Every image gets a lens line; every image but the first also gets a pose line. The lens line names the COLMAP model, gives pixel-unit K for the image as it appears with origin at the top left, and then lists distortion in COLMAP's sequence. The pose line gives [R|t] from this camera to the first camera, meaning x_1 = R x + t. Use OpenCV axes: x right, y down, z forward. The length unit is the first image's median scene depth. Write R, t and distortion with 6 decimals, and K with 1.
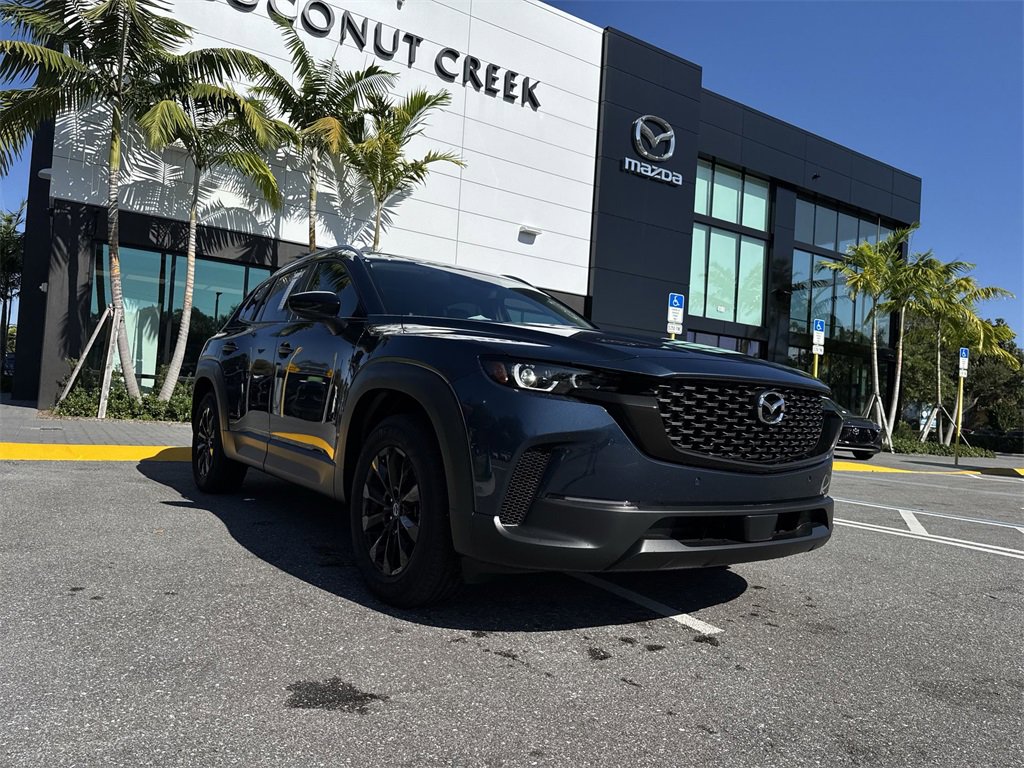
lens RADIAL K [[714.2, 0, 506.6], [0, 714.2, 392.3], [0, 0, 1]] dist [0.041252, -0.056599]
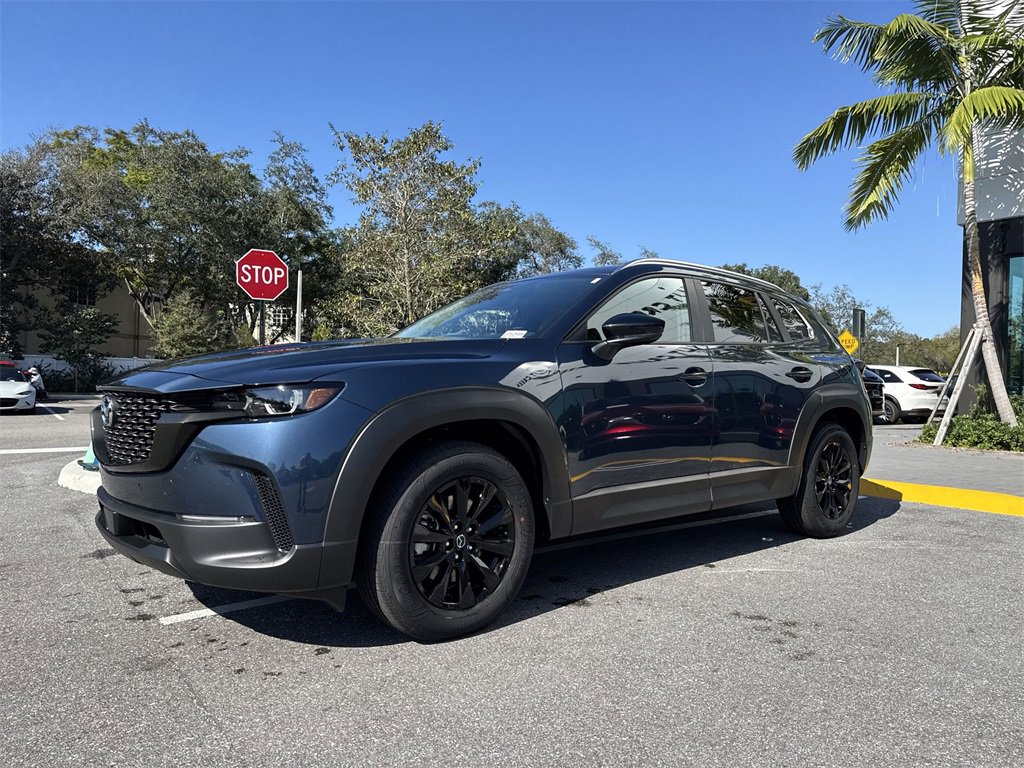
lens RADIAL K [[714.2, 0, 516.8], [0, 714.2, 397.0], [0, 0, 1]] dist [0.041252, -0.056599]
pose [[0.096407, -0.048174, -0.994175, 0.258600], [0.007321, 0.998835, -0.047690, 0.009821], [0.995315, -0.002681, 0.096648, 0.259346]]
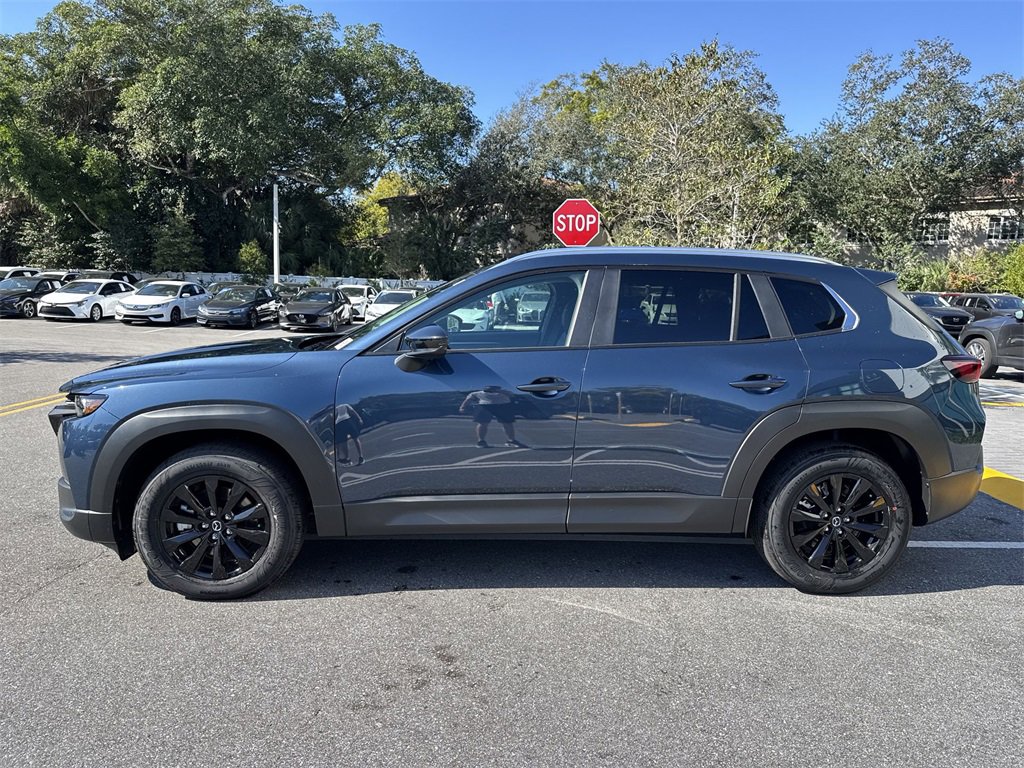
lens RADIAL K [[714.2, 0, 517.7], [0, 714.2, 394.9], [0, 0, 1]] dist [0.041252, -0.056599]
pose [[-0.531168, 0.046706, -0.845979, 0.214273], [-0.035637, 0.996364, 0.077384, -0.024491], [0.846517, 0.071252, -0.527572, 0.459261]]
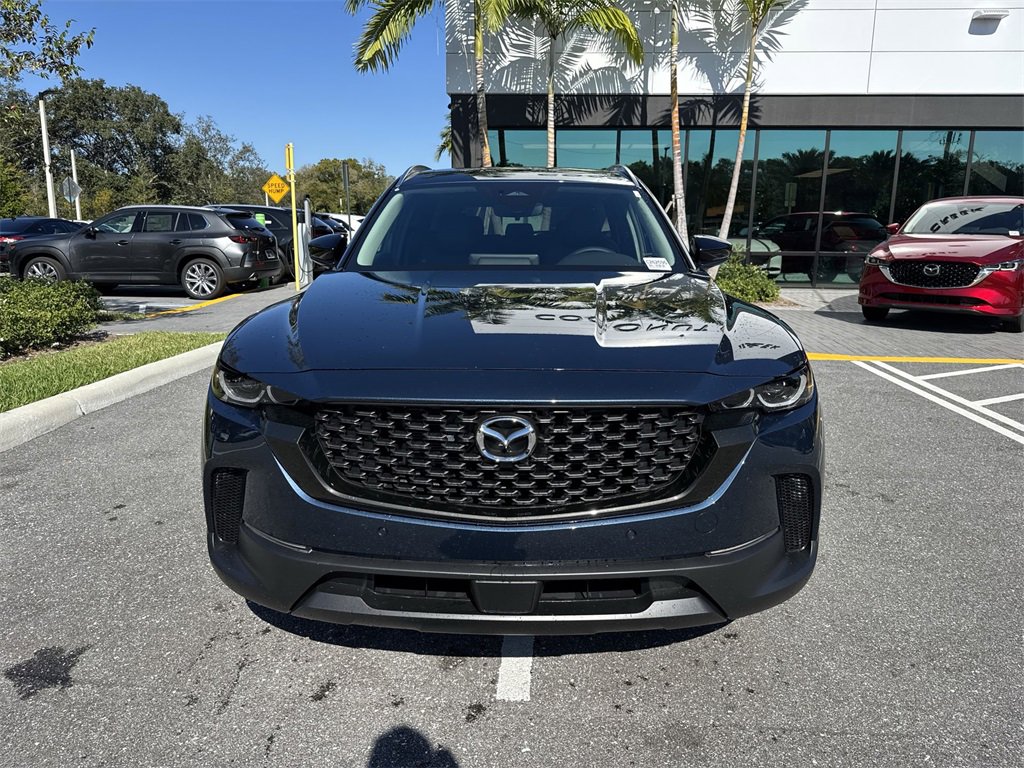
lens RADIAL K [[714.2, 0, 507.3], [0, 714.2, 391.4], [0, 0, 1]] dist [0.041252, -0.056599]
pose [[0.799484, 0.075179, -0.595965, 0.132514], [0.054322, 0.979024, 0.196372, -0.027235], [0.598227, -0.189370, 0.778630, 0.081707]]
